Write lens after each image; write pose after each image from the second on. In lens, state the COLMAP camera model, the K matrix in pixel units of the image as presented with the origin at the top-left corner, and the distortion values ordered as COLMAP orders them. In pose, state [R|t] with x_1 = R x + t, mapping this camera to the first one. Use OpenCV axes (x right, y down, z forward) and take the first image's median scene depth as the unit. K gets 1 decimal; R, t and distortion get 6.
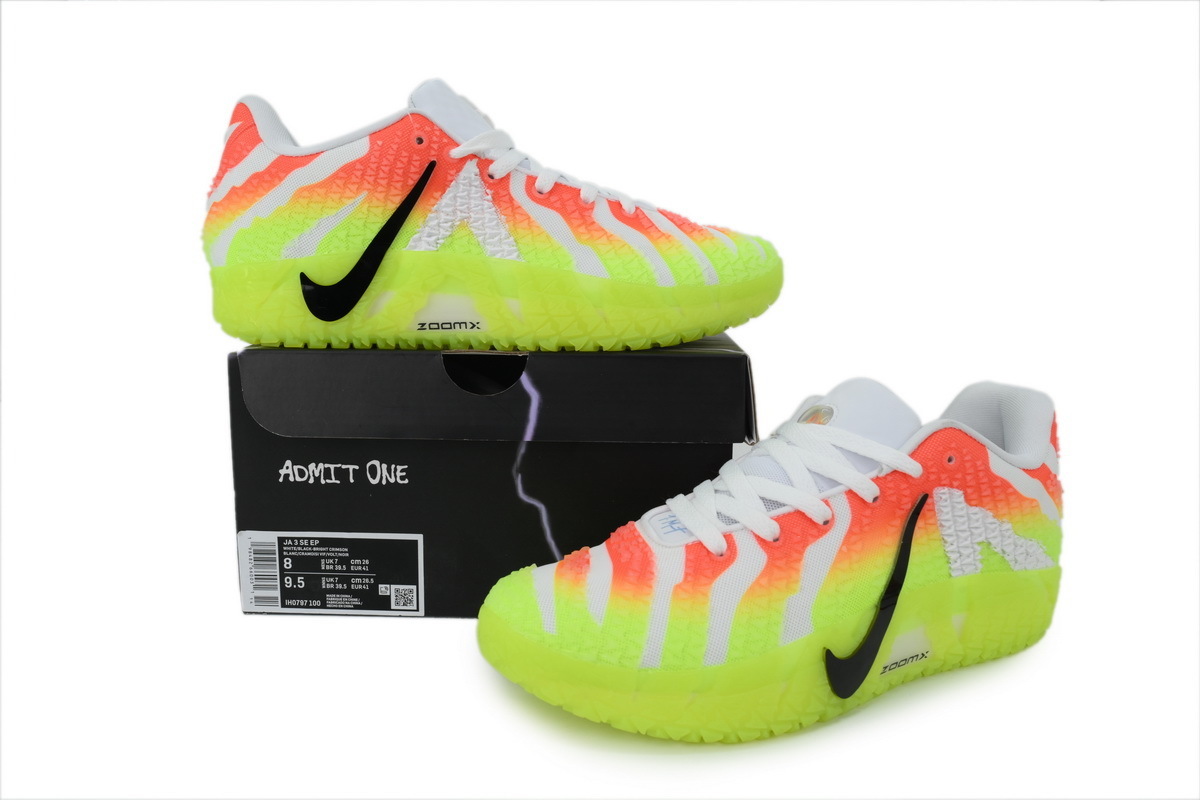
lens RADIAL K [[973.4, 0, 602.5], [0, 973.4, 399.0], [0, 0, 1]] dist [0.003834, 0.000329]
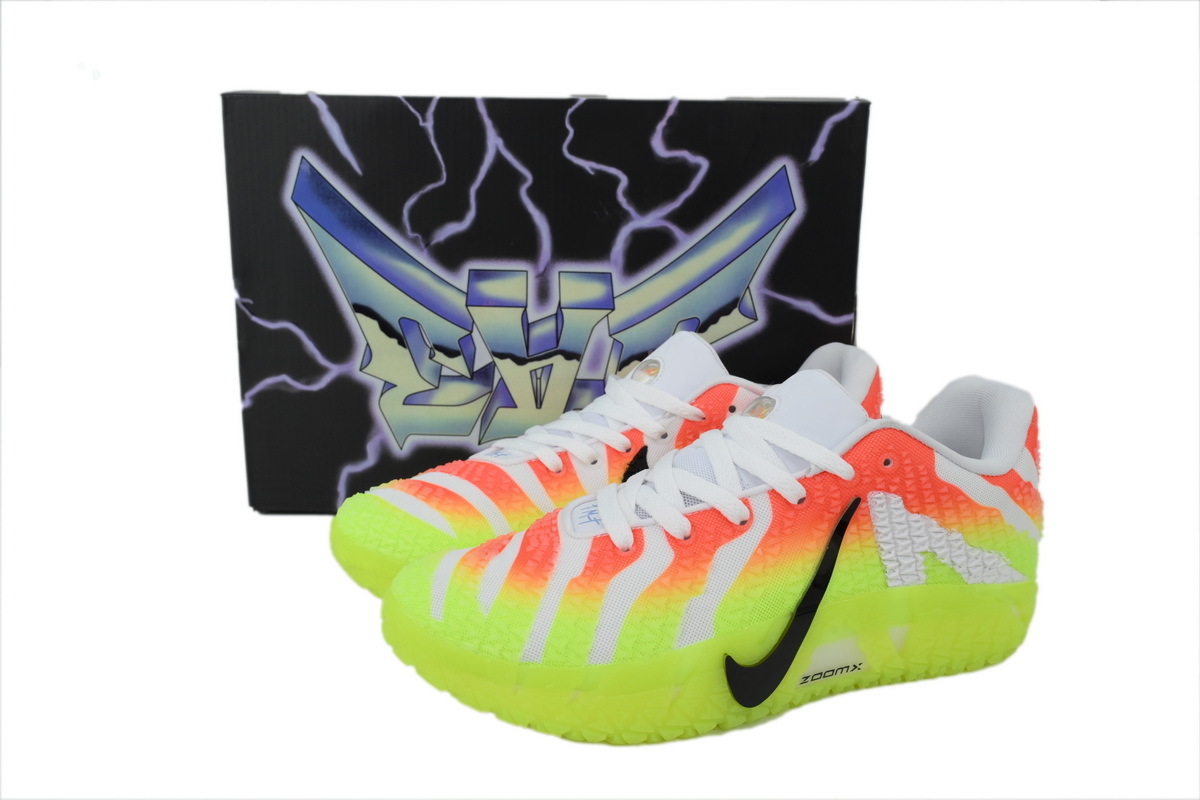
lens RADIAL K [[973.4, 0, 599.3], [0, 973.4, 400.2], [0, 0, 1]] dist [0.003834, 0.000329]
pose [[0.989875, 0.040865, -0.135934, 0.209741], [-0.035386, 0.998470, 0.042482, -0.027193], [0.137462, -0.037242, 0.989807, 0.043620]]
